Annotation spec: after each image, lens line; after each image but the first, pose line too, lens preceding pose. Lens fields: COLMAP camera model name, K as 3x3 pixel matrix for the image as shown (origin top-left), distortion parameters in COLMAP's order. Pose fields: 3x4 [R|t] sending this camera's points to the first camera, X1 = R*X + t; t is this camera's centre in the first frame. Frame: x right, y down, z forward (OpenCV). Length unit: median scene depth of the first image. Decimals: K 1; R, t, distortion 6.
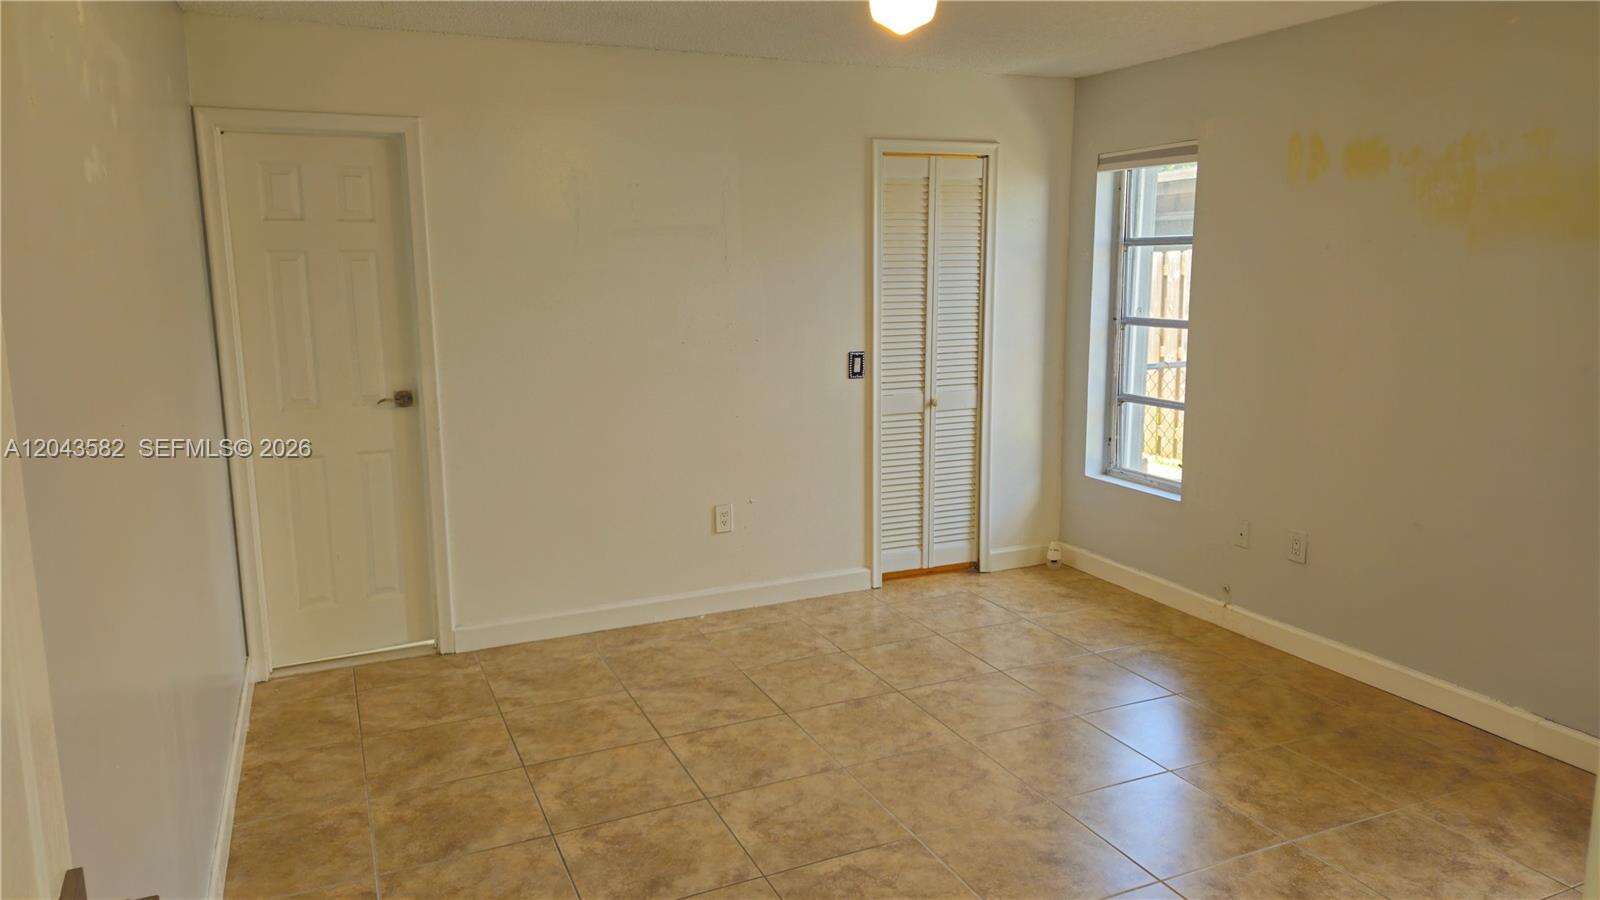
lens RADIAL K [[1083.6, 0, 798.8], [0, 1083.6, 449.3], [0, 0, 1]] dist [0.004207, 0.000938]
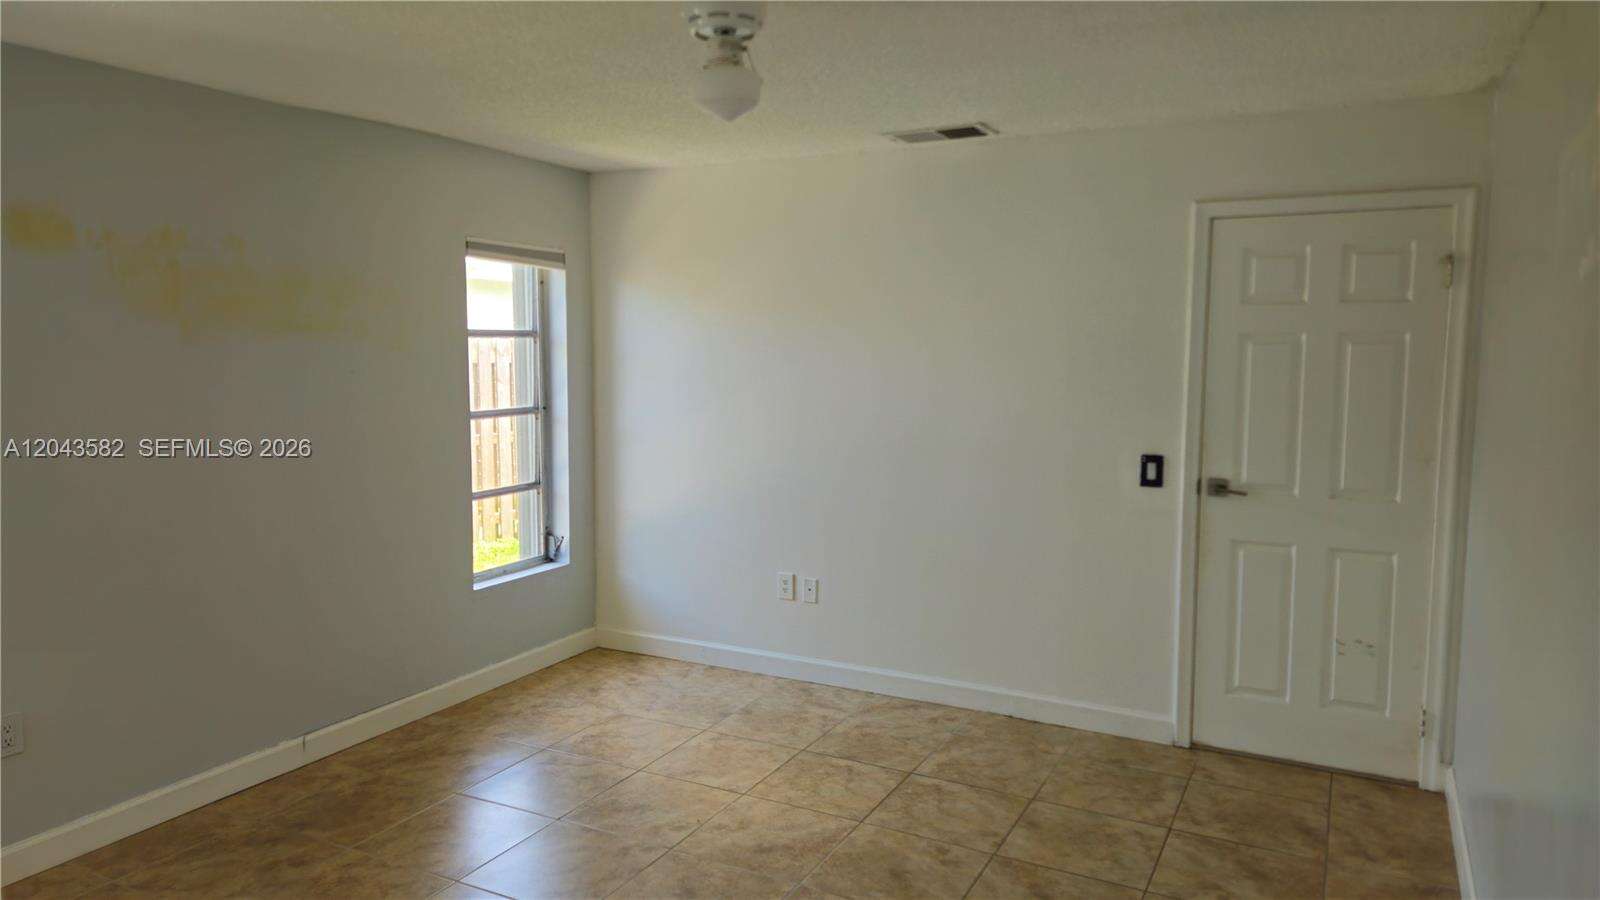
lens RADIAL K [[1083.6, 0, 798.9], [0, 1083.6, 452.2], [0, 0, 1]] dist [0.004207, 0.000938]
pose [[-0.631383, -0.068737, 0.772419, -0.564004], [0.137209, 0.970446, 0.198516, -0.219490], [-0.763236, 0.231323, -0.603291, 1.265250]]
